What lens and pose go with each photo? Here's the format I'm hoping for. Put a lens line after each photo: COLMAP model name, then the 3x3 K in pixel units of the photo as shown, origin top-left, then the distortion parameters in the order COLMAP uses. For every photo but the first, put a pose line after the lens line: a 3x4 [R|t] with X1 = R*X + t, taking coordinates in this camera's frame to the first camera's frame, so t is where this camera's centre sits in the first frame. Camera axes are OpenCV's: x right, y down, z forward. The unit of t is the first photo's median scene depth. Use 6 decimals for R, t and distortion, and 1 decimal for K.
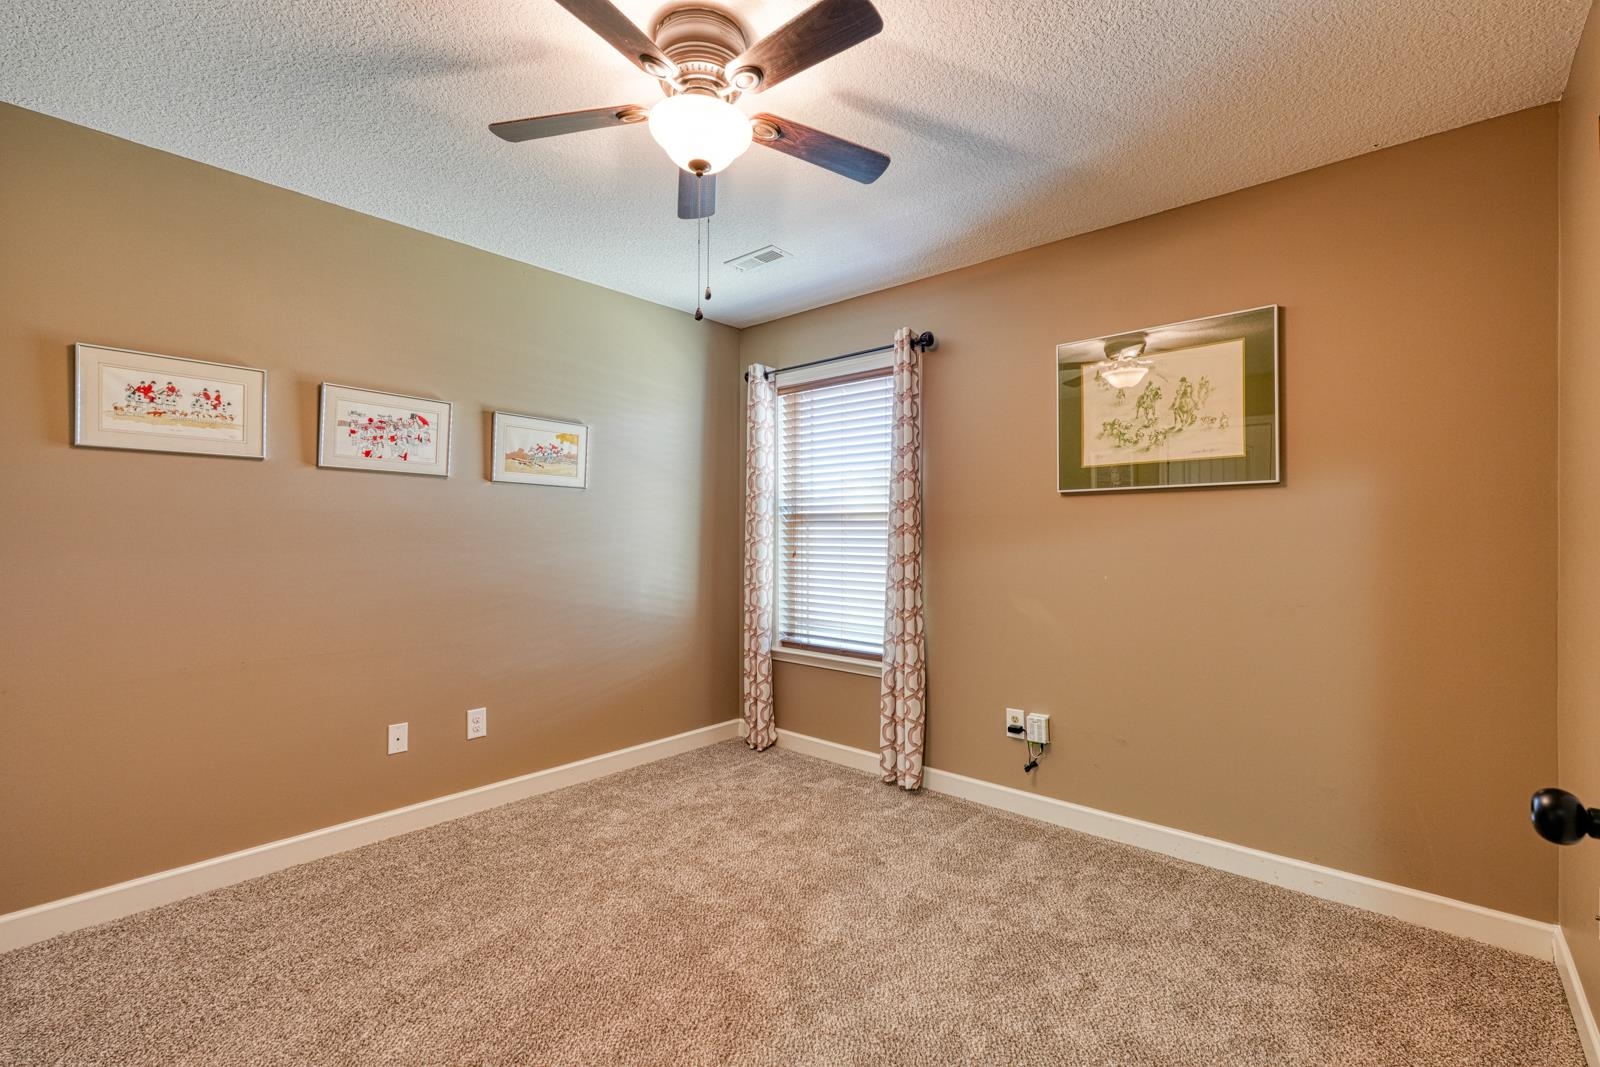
lens RADIAL K [[696.7, 0, 807.9], [0, 696.7, 531.3], [0, 0, 1]] dist [0.004698, 0.000839]
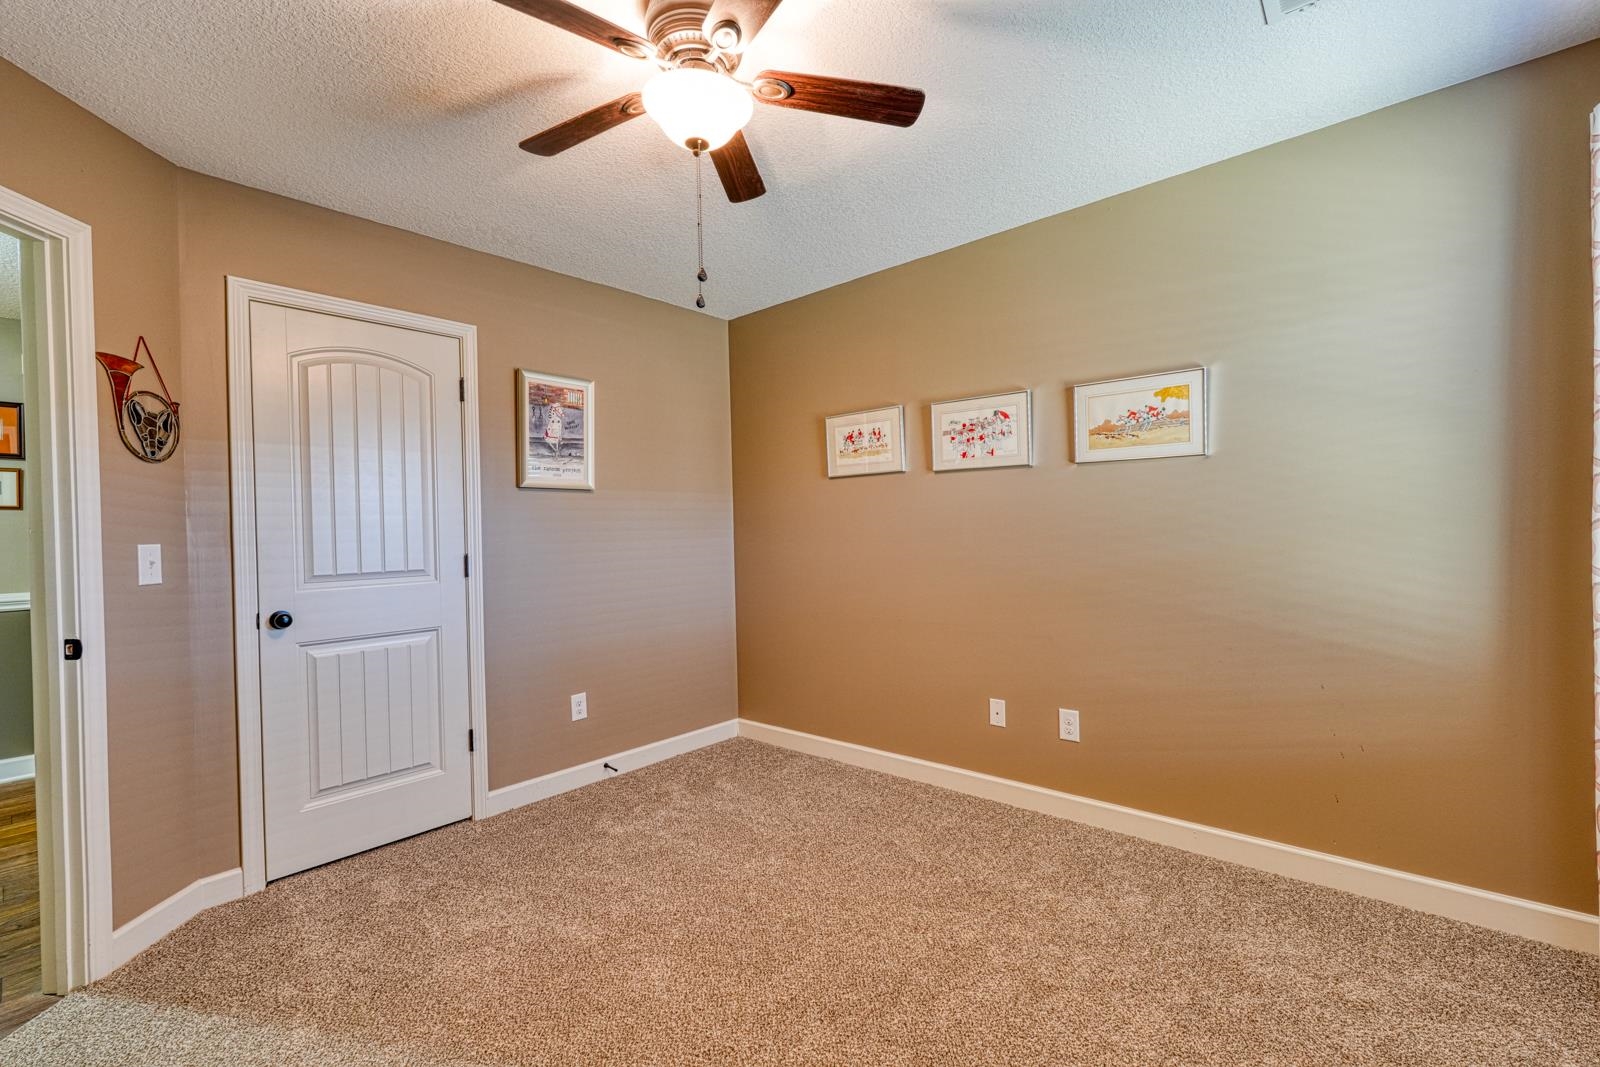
lens RADIAL K [[696.7, 0, 804.8], [0, 696.7, 537.9], [0, 0, 1]] dist [0.004698, 0.000839]
pose [[-0.009866, 0.004222, -0.999942, 0.498785], [0.026751, 0.999634, 0.003956, 0.012946], [0.999593, -0.026710, -0.009976, 0.717903]]
